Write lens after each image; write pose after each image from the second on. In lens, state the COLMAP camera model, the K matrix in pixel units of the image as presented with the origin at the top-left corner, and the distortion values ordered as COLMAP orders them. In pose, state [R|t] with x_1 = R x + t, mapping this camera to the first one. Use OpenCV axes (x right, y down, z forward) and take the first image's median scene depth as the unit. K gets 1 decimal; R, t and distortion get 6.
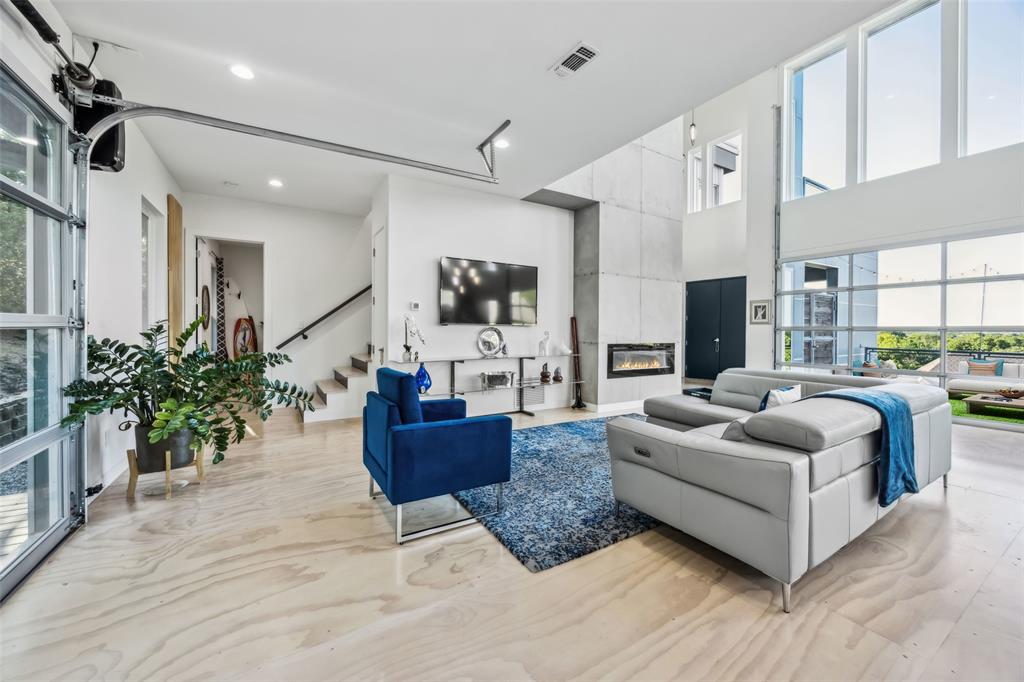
lens RADIAL K [[393.8, 0, 509.4], [0, 393.8, 330.0], [0, 0, 1]] dist [-0.001276, -0.000178]
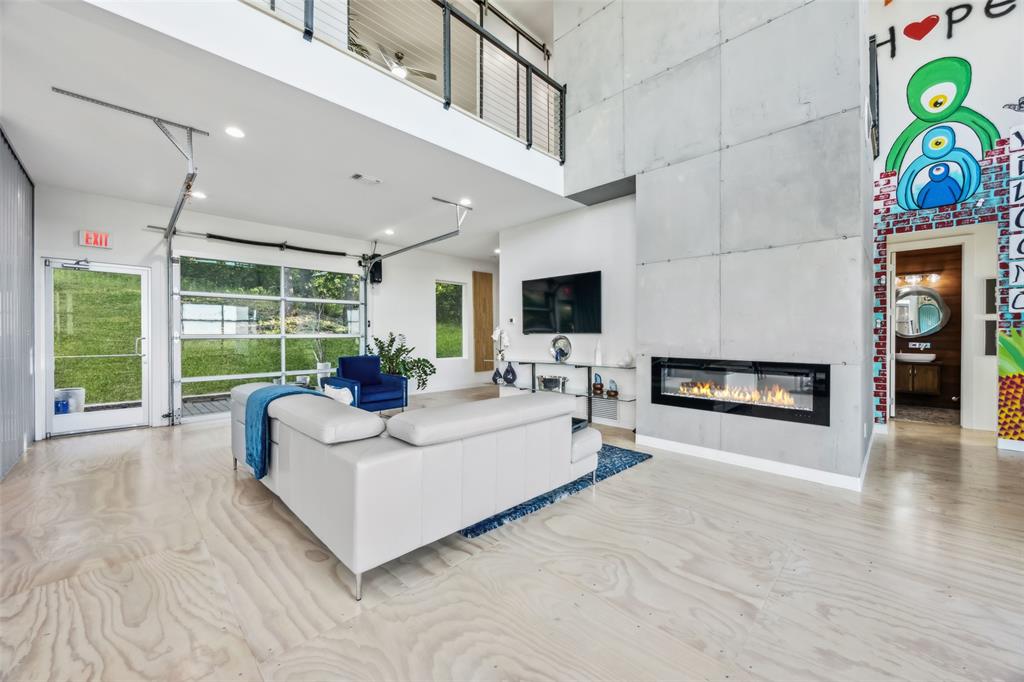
lens RADIAL K [[390.8, 0, 510.5], [0, 390.8, 335.6], [0, 0, 1]] dist [-0.002913, -0.000006]
pose [[0.243264, -0.005193, -0.969946, 0.969899], [0.001775, 0.999986, -0.004909, -0.001734], [0.969959, -0.000527, 0.243270, 0.598111]]
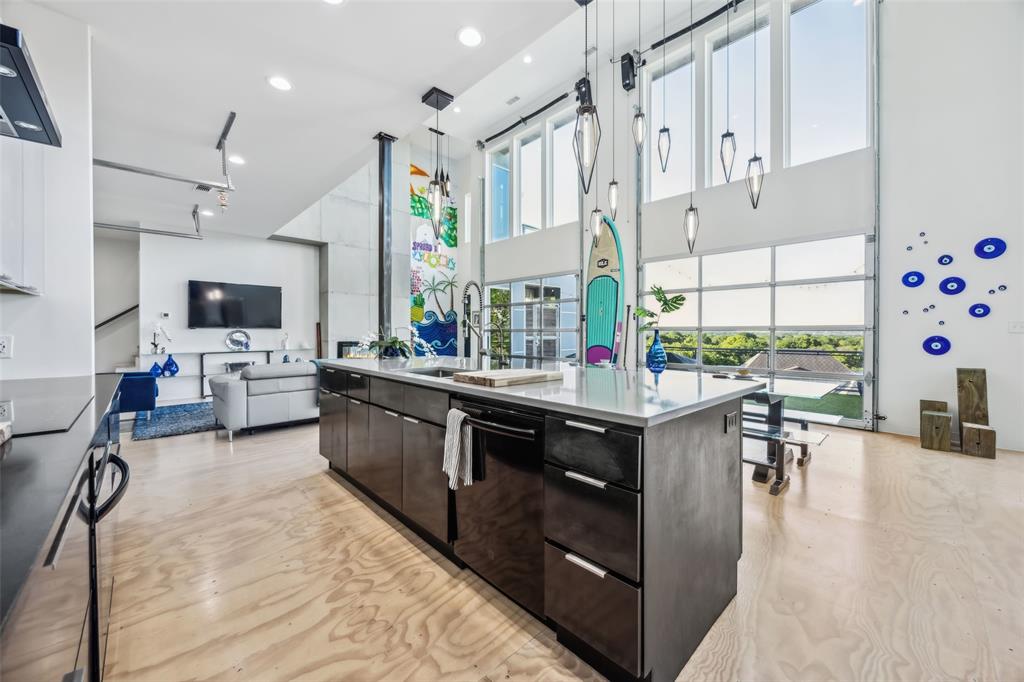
lens RADIAL K [[390.8, 0, 510.5], [0, 390.8, 335.6], [0, 0, 1]] dist [-0.002913, -0.000006]
pose [[0.976016, -0.004705, 0.217650, 0.596481], [0.003124, 0.999966, 0.007607, 0.005412], [-0.217678, -0.006744, 0.975997, -0.568986]]
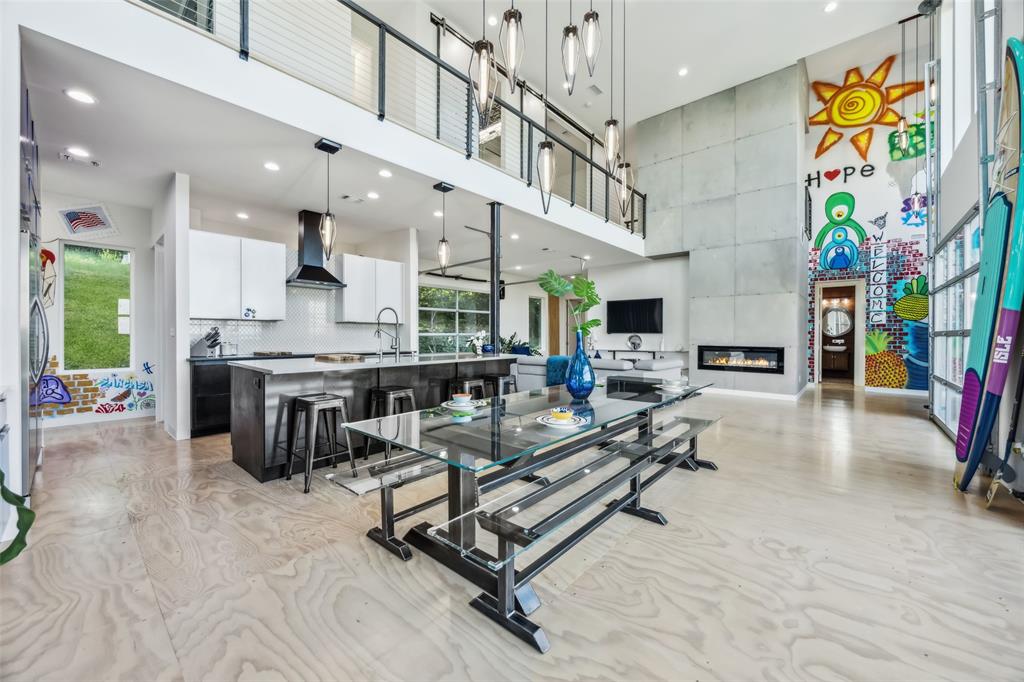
lens RADIAL K [[390.0, 0, 511.4], [0, 390.0, 338.3], [0, 0, 1]] dist [-0.002301, -0.000534]
pose [[0.303342, 0.003010, -0.952877, 1.523260], [-0.001883, 0.999995, 0.002560, 0.007523], [0.952880, 0.001017, 0.303346, -0.109805]]
